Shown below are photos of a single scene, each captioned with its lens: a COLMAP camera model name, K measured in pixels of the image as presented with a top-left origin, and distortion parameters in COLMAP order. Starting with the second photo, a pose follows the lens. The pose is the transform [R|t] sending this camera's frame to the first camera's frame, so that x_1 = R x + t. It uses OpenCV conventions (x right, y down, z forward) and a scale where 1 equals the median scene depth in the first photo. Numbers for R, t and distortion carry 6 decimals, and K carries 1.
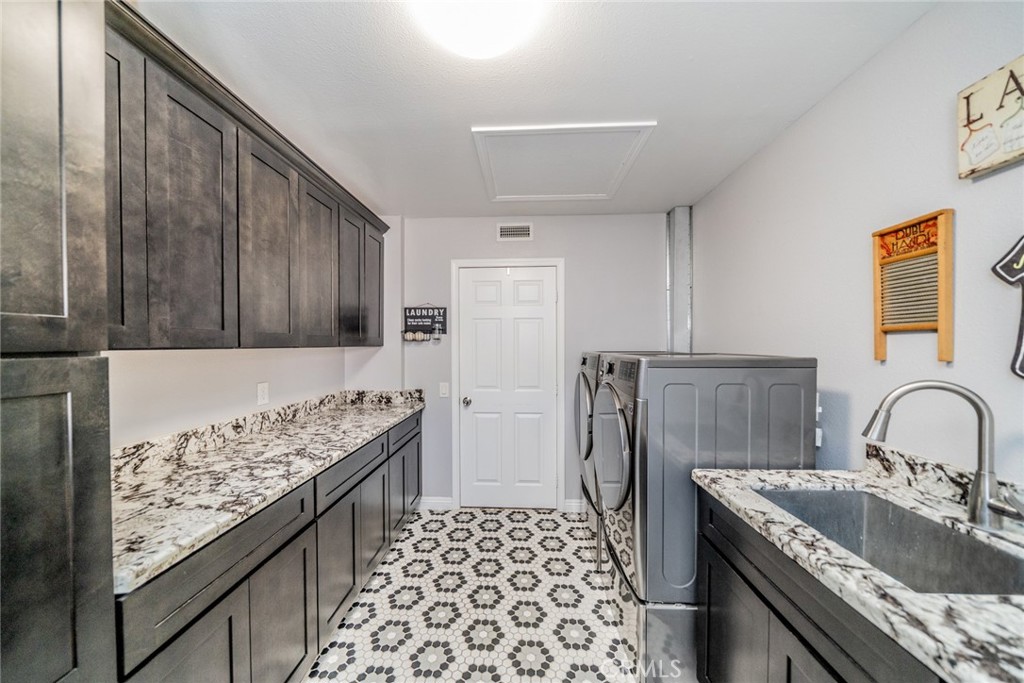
lens RADIAL K [[346.7, 0, 509.6], [0, 346.7, 344.6], [0, 0, 1]] dist [-0.005504, -0.000009]
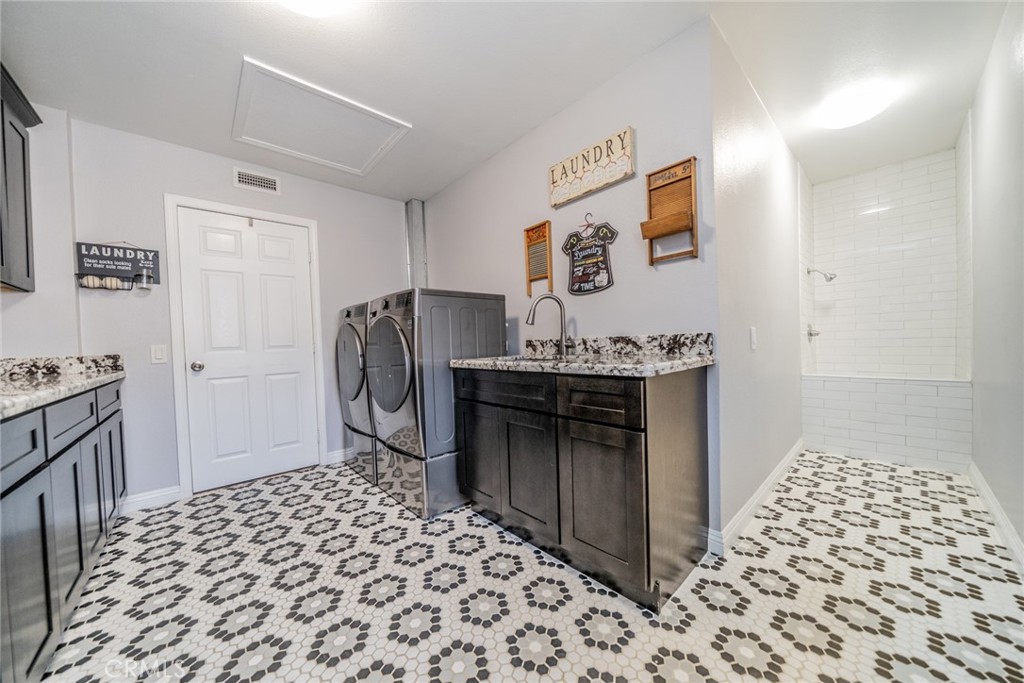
lens RADIAL K [[346.7, 0, 508.3], [0, 346.7, 346.3], [0, 0, 1]] dist [-0.005504, -0.000009]
pose [[0.707866, -0.036391, 0.705409, -0.191798], [0.041102, 0.999102, 0.010297, 0.147840], [-0.705150, 0.021705, 0.708726, -0.142743]]
